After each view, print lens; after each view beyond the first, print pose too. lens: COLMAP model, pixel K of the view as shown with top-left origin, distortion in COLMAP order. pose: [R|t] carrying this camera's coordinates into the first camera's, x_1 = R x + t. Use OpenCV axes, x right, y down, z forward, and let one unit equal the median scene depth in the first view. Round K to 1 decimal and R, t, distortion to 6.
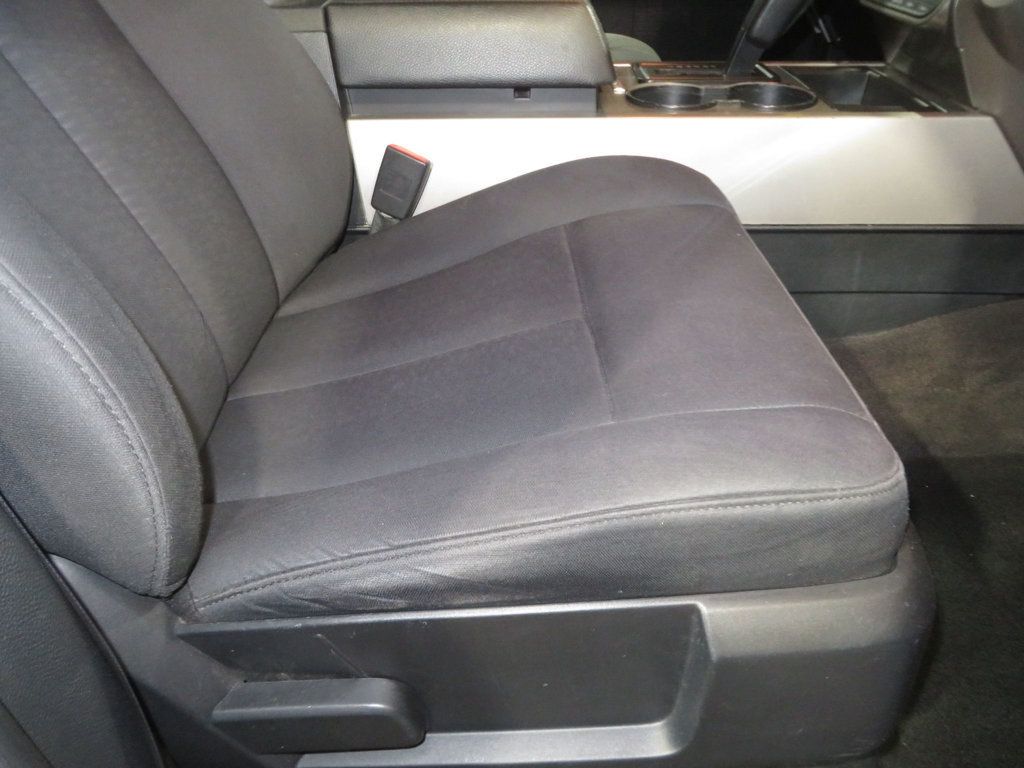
lens RADIAL K [[748.1, 0, 512.0], [0, 748.1, 384.0], [0, 0, 1]] dist [0.009712, 0.007953]
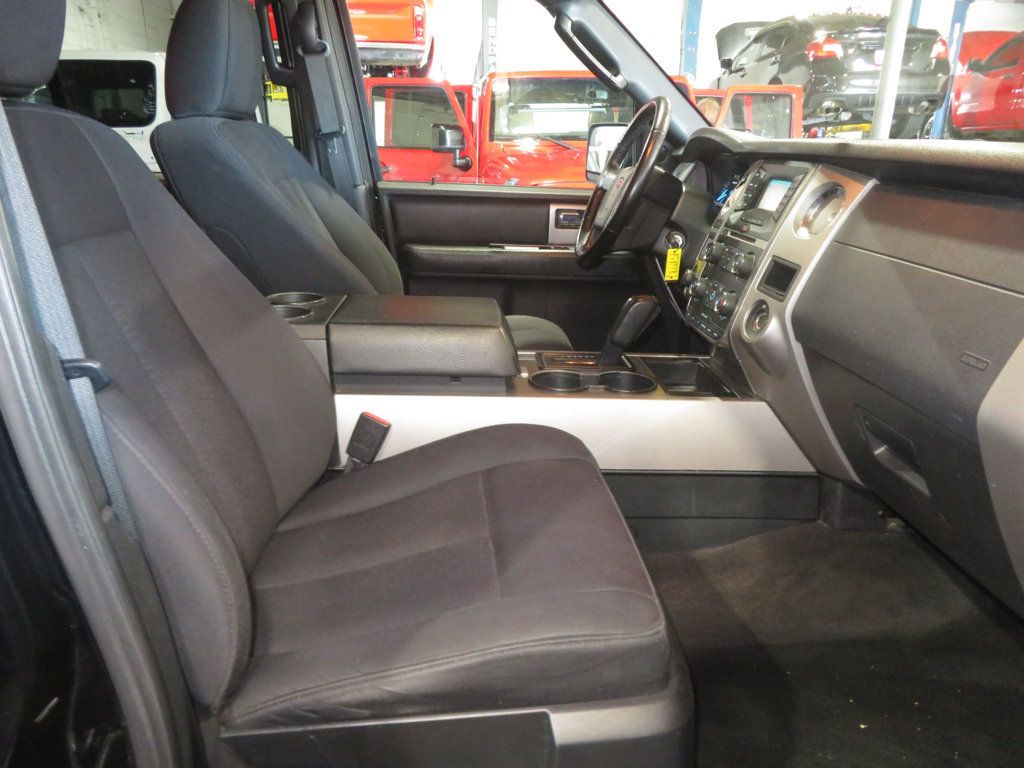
lens RADIAL K [[748.1, 0, 512.0], [0, 748.1, 384.0], [0, 0, 1]] dist [0.009712, 0.007953]
pose [[0.997276, 0.020052, 0.070989, 0.023115], [0.000772, 0.959456, -0.281857, 0.040616], [-0.073762, 0.281144, 0.956827, -0.488393]]
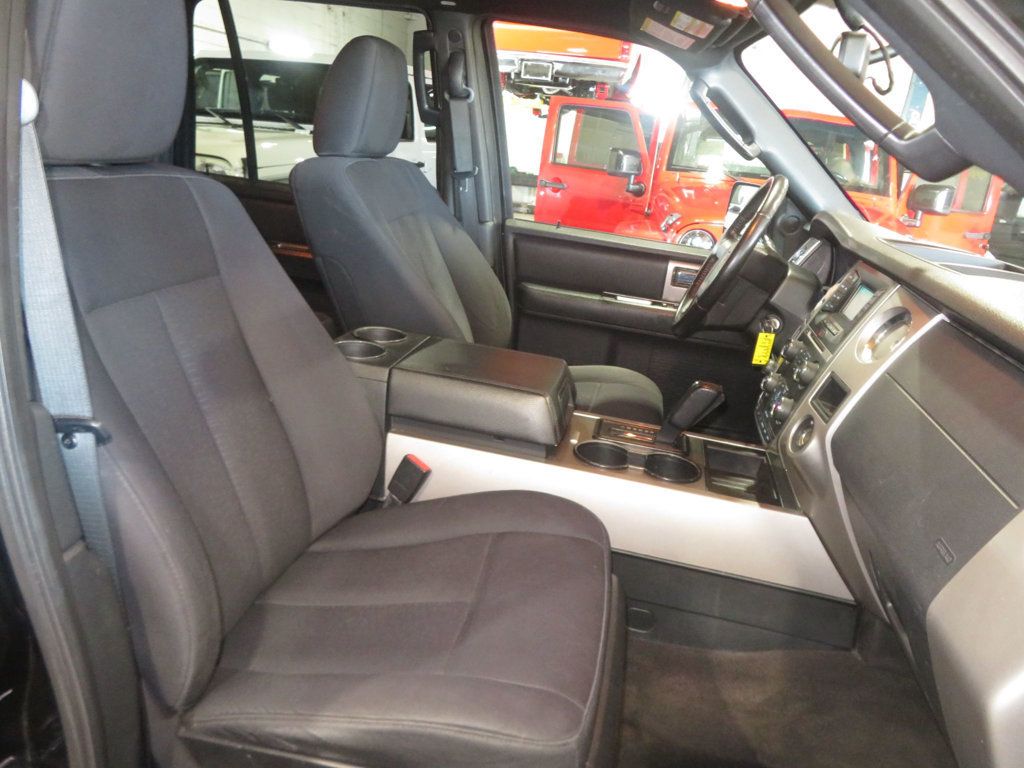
lens RADIAL K [[748.1, 0, 512.0], [0, 748.1, 384.0], [0, 0, 1]] dist [0.009712, 0.007953]
pose [[0.971722, 0.181369, -0.151200, 0.300422], [-0.216504, 0.939926, -0.263942, -0.108549], [0.094246, 0.289214, 0.952614, -0.594151]]
